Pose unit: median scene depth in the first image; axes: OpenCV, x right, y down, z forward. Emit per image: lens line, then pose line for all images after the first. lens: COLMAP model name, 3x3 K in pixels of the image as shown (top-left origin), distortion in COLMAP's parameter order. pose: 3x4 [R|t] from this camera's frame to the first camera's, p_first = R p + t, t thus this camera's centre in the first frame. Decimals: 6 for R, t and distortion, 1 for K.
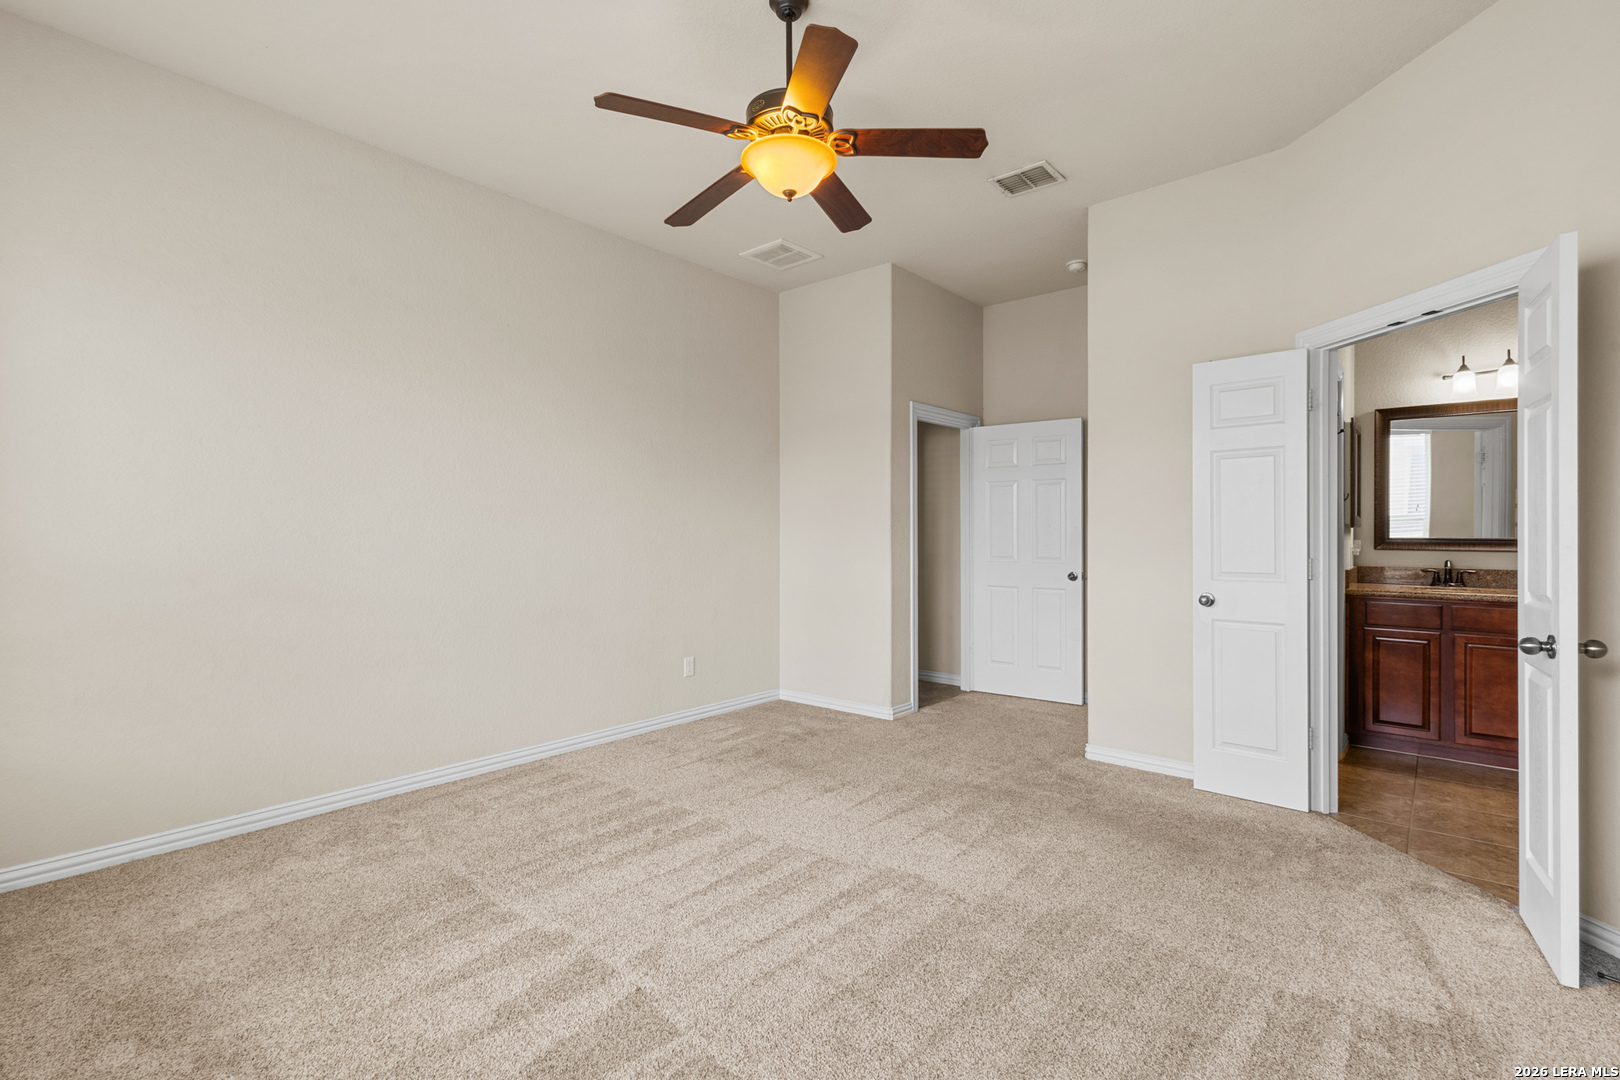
lens RADIAL K [[760.8, 0, 795.3], [0, 760.8, 525.1], [0, 0, 1]] dist [0.004707, 0.000365]
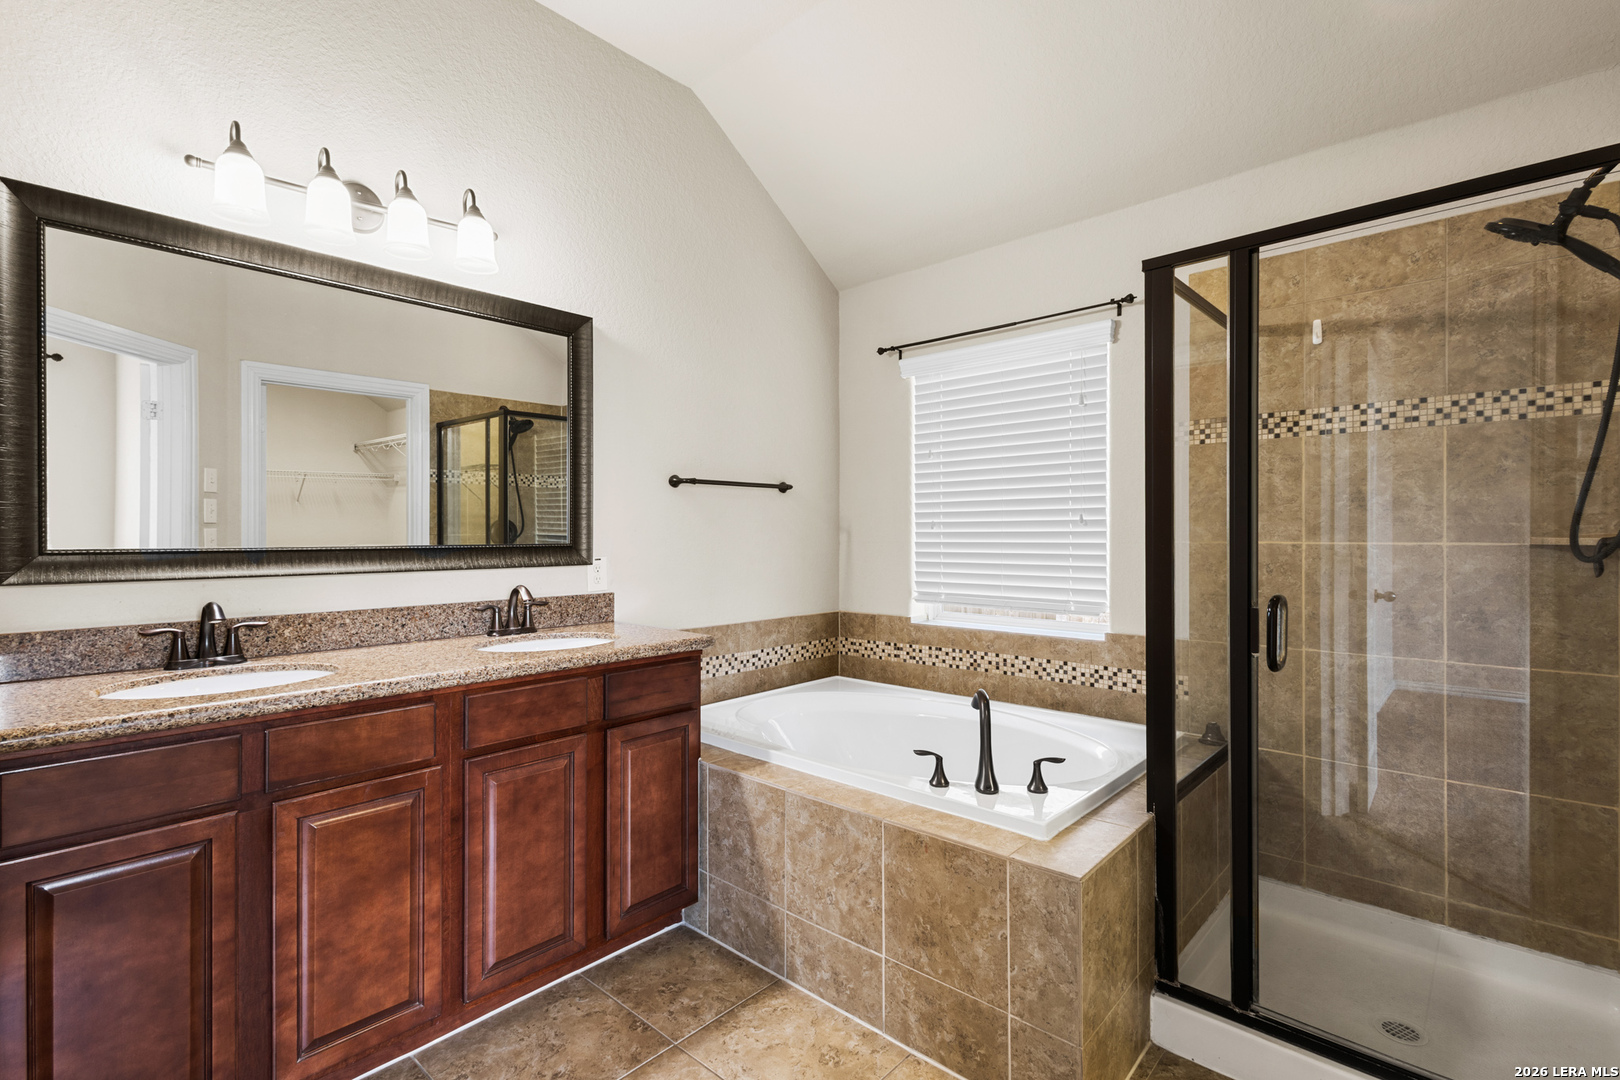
lens RADIAL K [[760.8, 0, 795.3], [0, 760.8, 525.1], [0, 0, 1]] dist [0.004707, 0.000365]
pose [[0.034974, 0.001544, 0.999387, 0.471058], [0.006855, 0.999975, -0.001784, 0.007603], [-0.999365, 0.006913, 0.034963, 0.692516]]
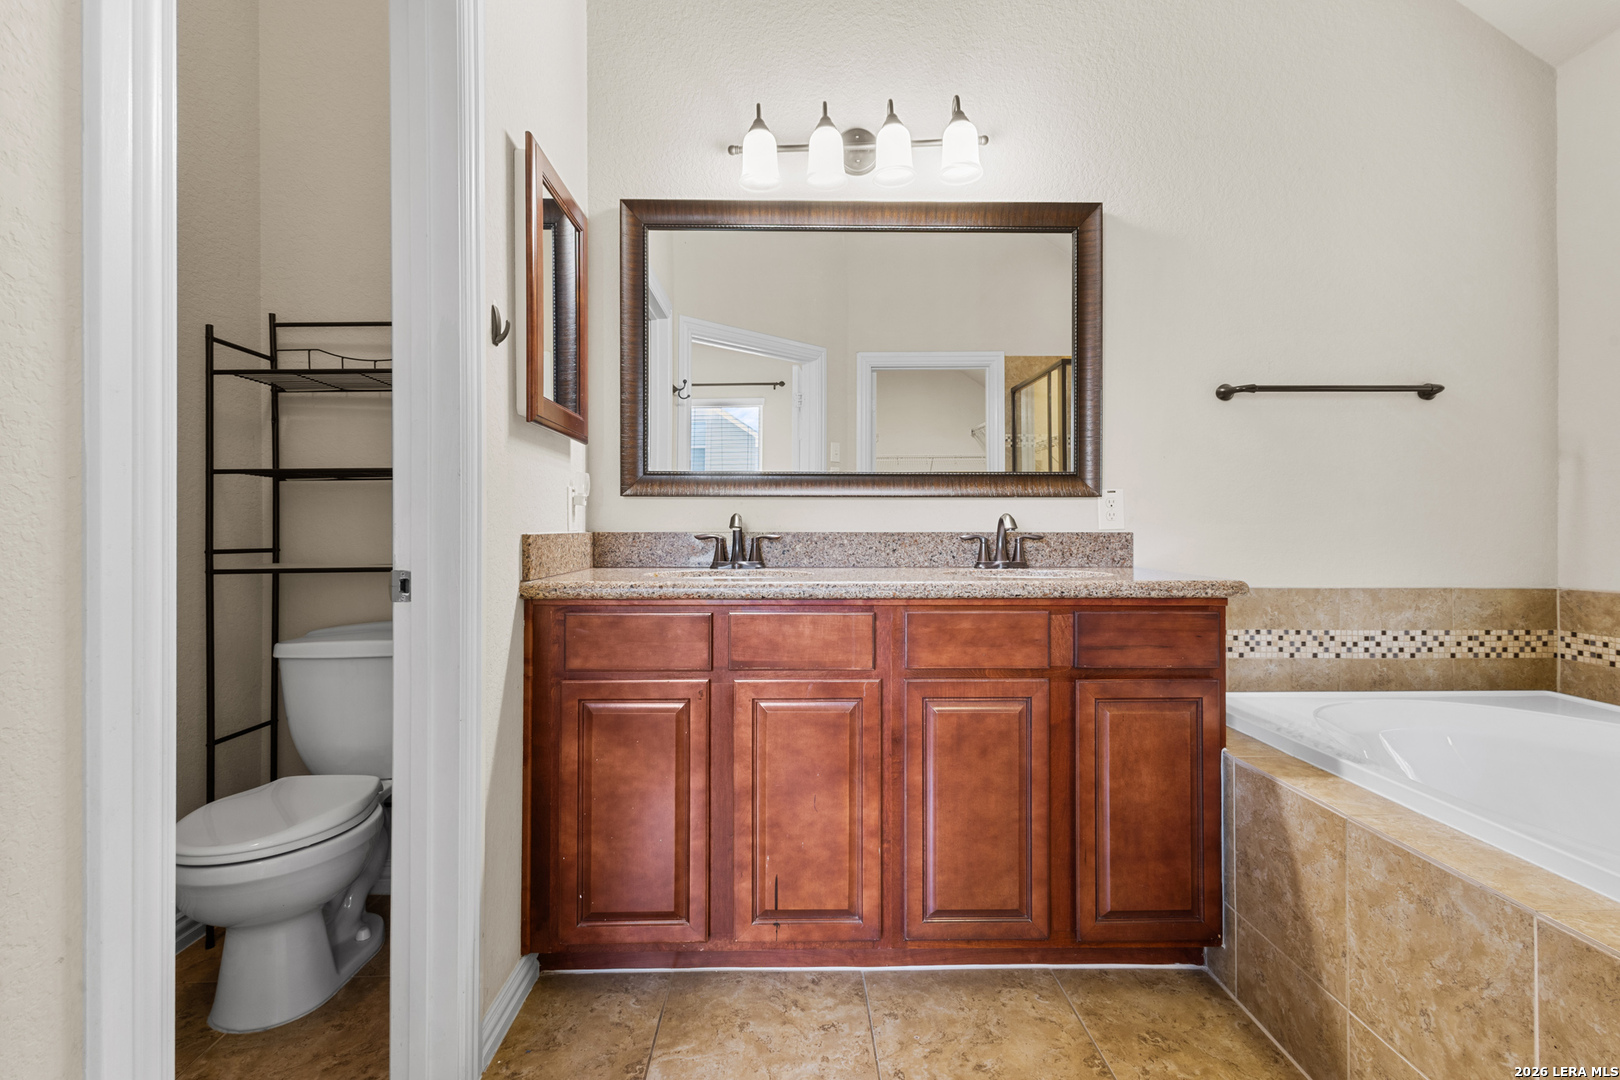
lens RADIAL K [[748.3, 0, 807.7], [0, 748.3, 523.1], [0, 0, 1]] dist [0.014726, -0.004351]
pose [[0.746099, 0.004294, 0.665821, 0.589343], [0.003638, 0.999938, -0.010526, 0.058416], [-0.665825, 0.010276, 0.746037, 0.633561]]
